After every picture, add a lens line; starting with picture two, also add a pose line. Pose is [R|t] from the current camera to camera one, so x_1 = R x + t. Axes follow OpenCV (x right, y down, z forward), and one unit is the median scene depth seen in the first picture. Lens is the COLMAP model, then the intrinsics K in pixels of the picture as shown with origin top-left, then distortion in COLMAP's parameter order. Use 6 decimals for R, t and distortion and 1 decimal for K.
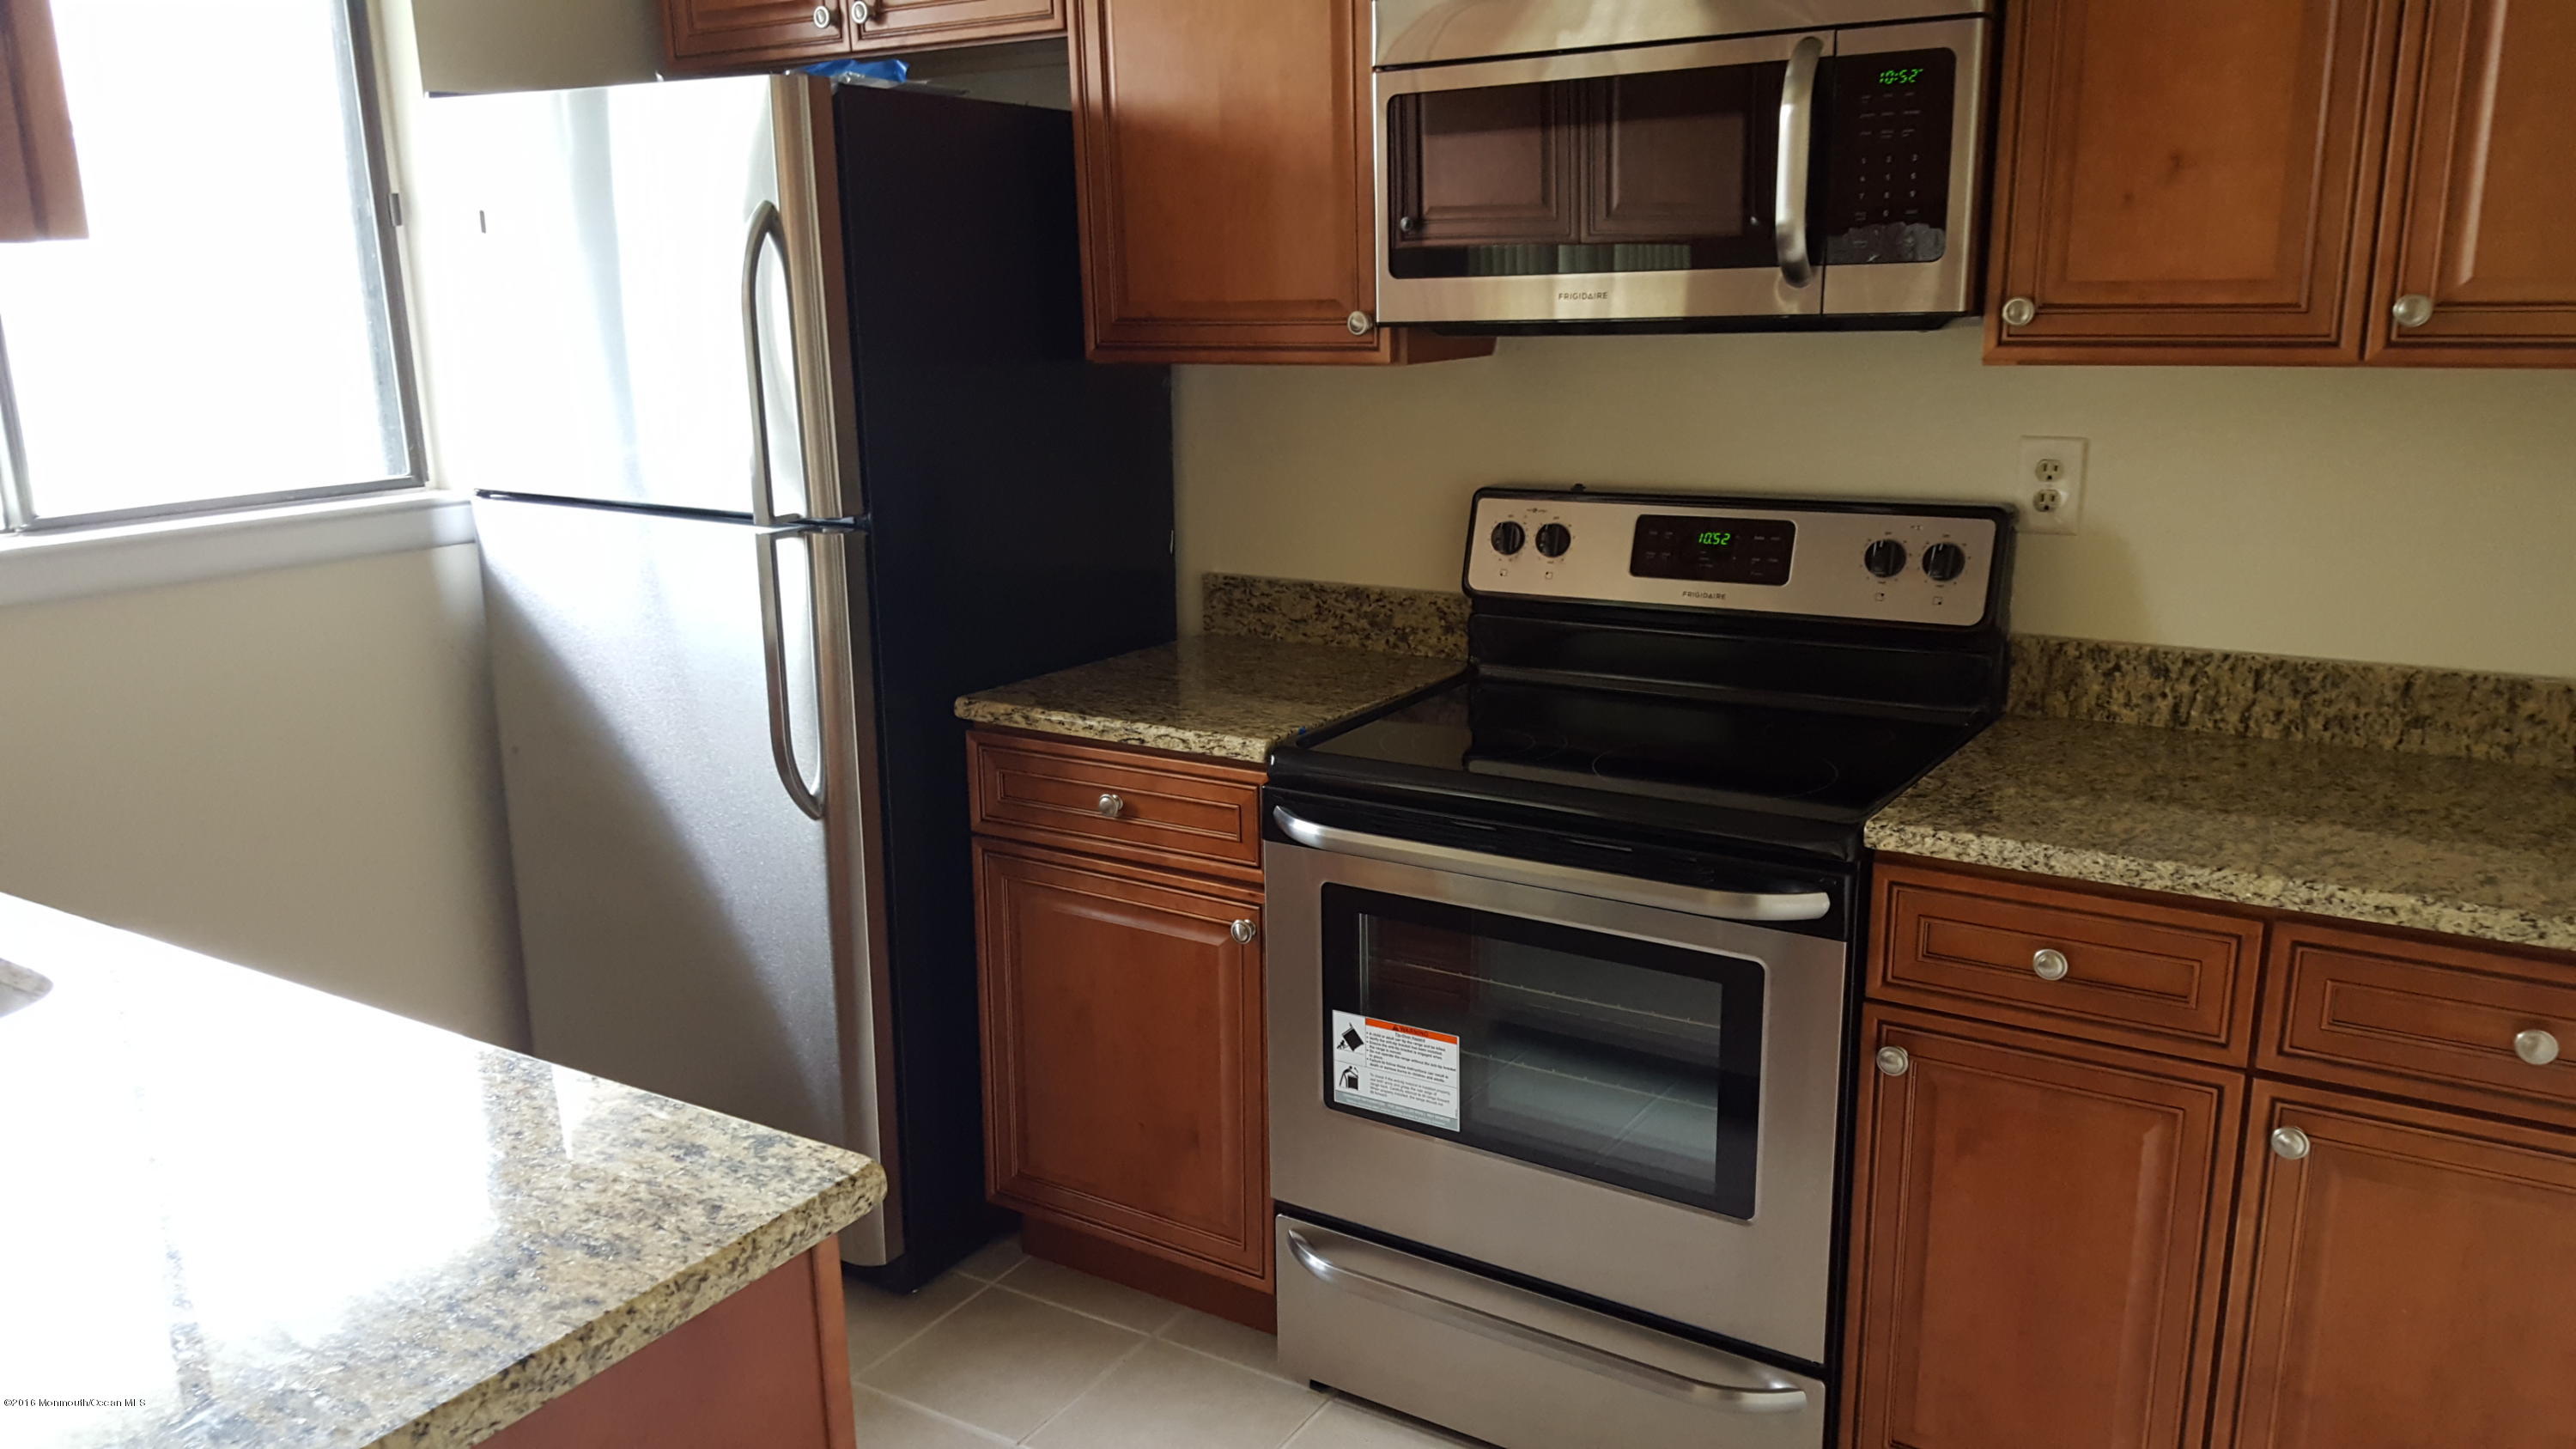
lens RADIAL K [[1847.5, 0, 1290.5], [0, 1847.5, 738.5], [0, 0, 1]] dist [-0.031830, -0.007346]
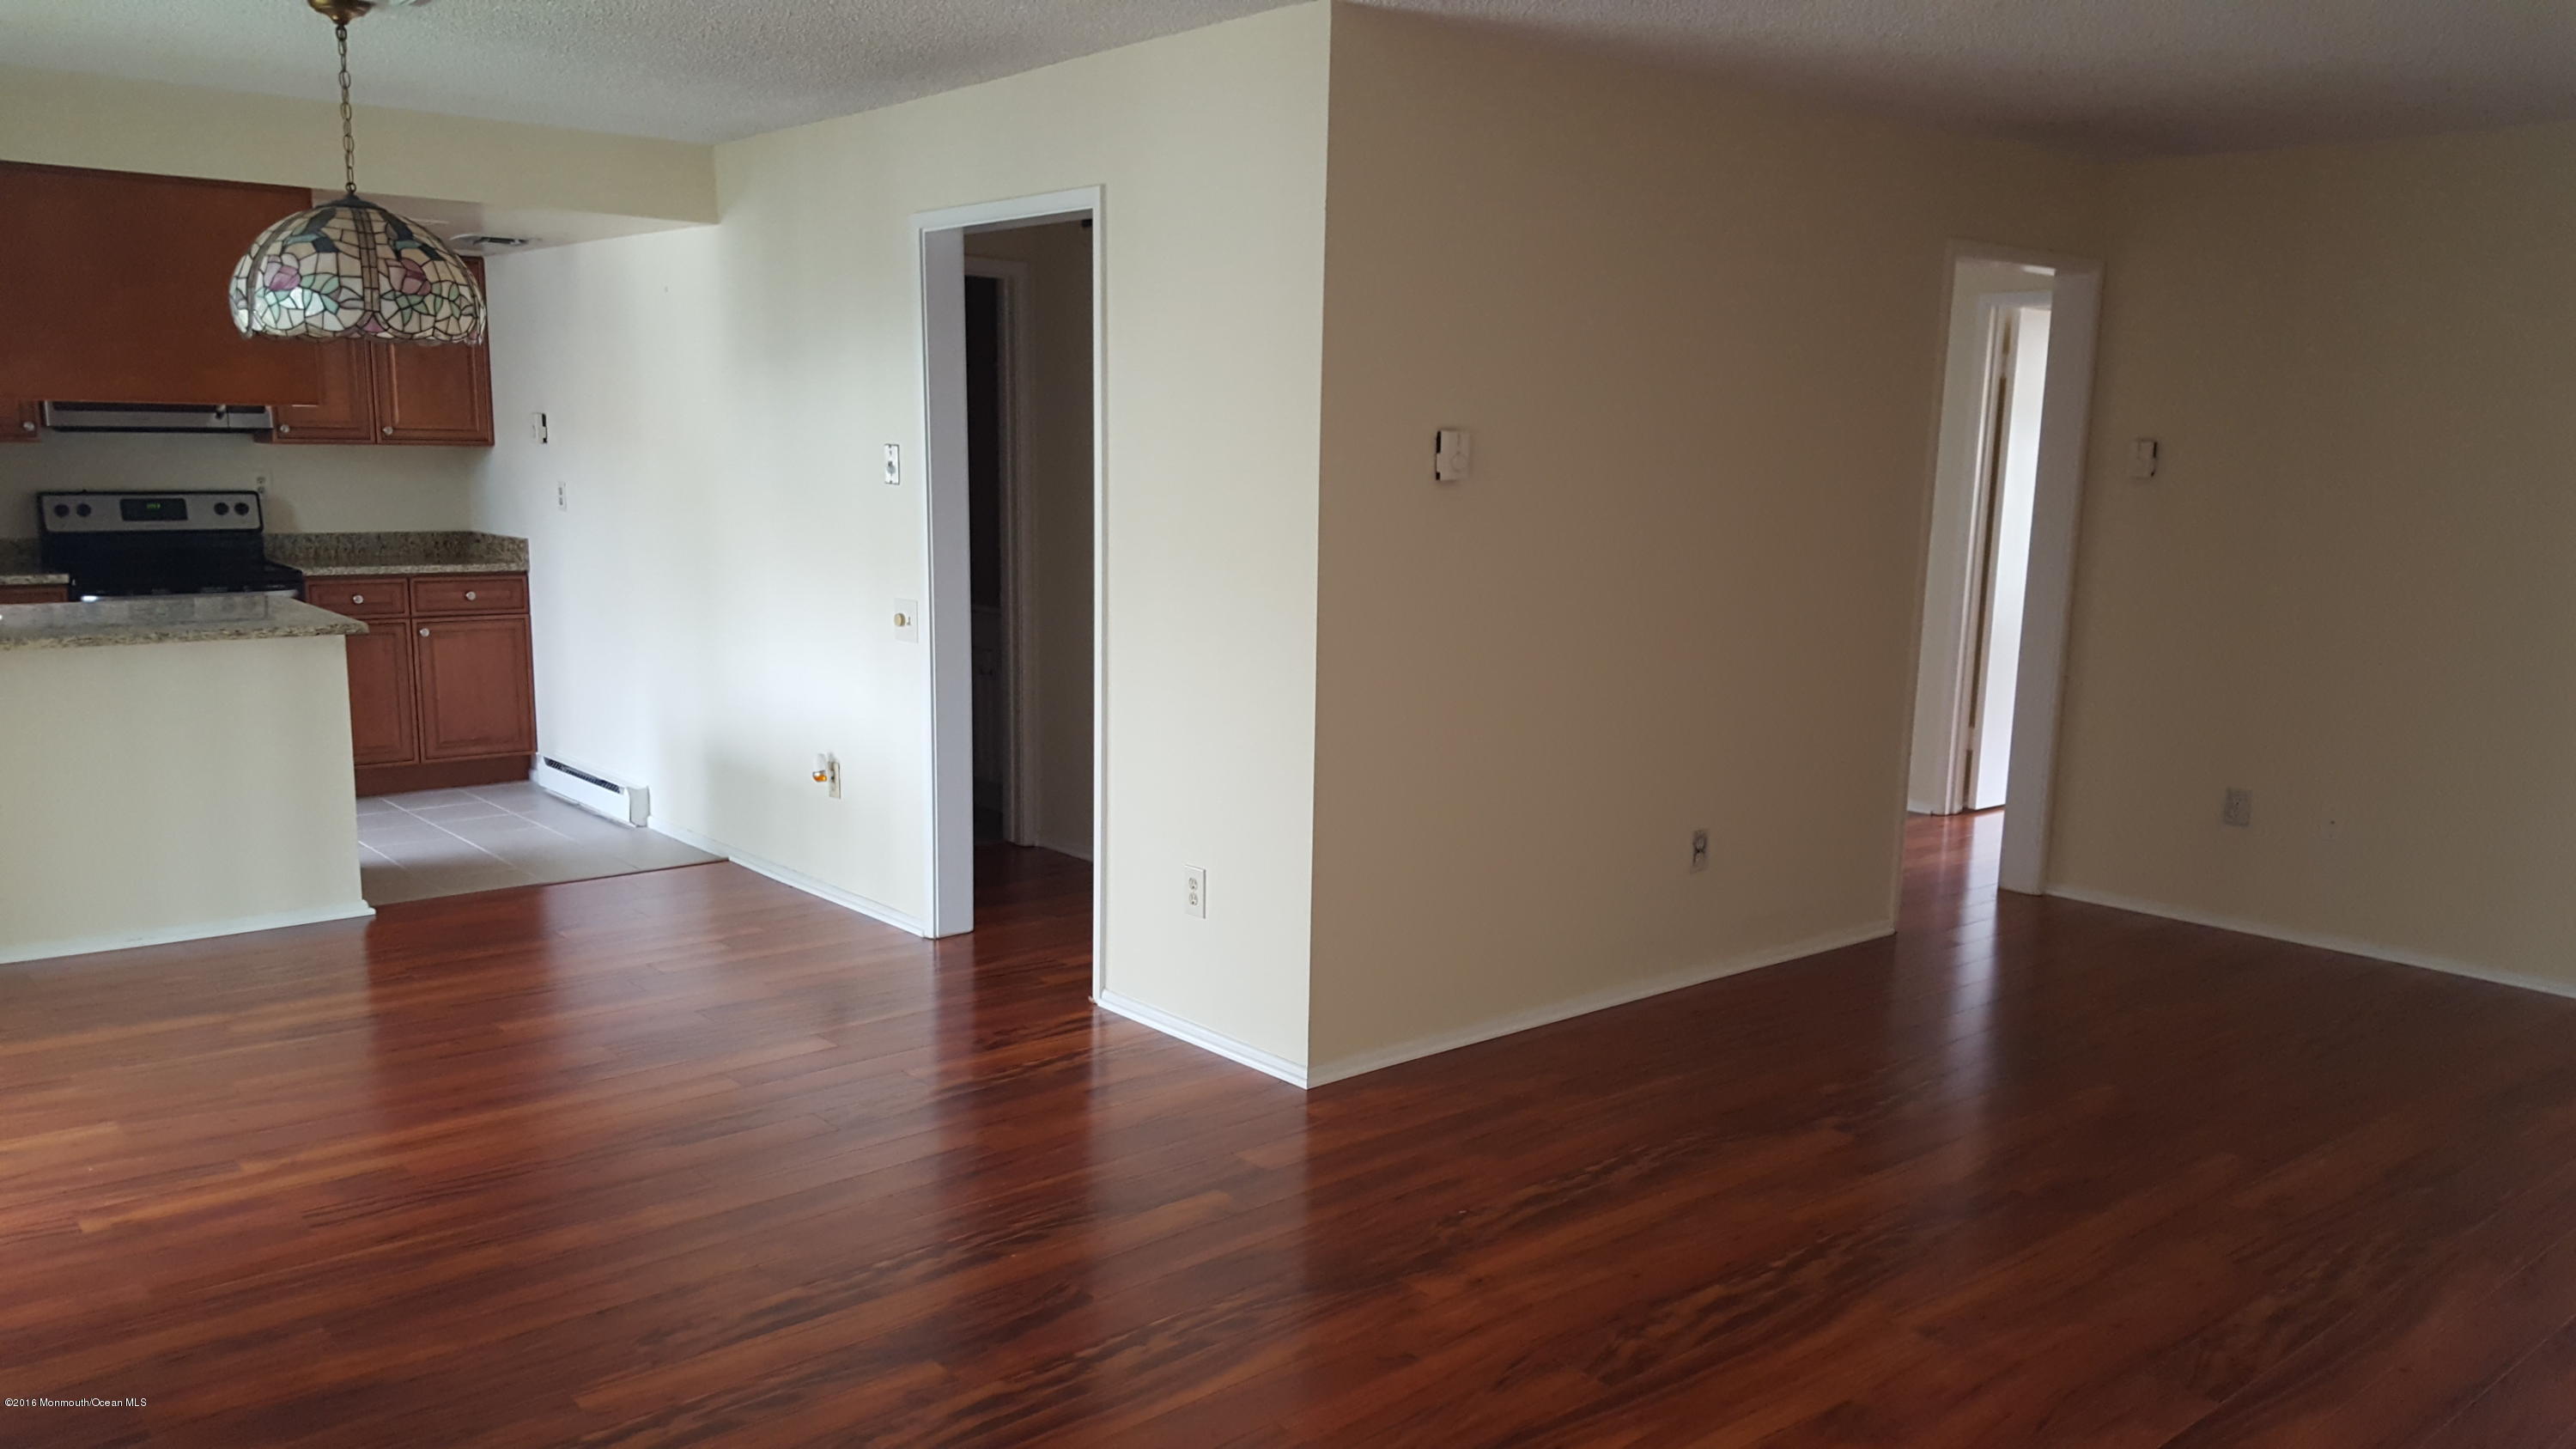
lens RADIAL K [[1896.3, 0, 1303.2], [0, 1896.3, 746.8], [0, 0, 1]] dist [-0.002414, -0.025843]
pose [[0.244860, -0.128149, 0.961052, -2.285381], [0.198462, 0.976863, 0.079692, 0.391201], [-0.949029, 0.171219, 0.264627, -1.442319]]
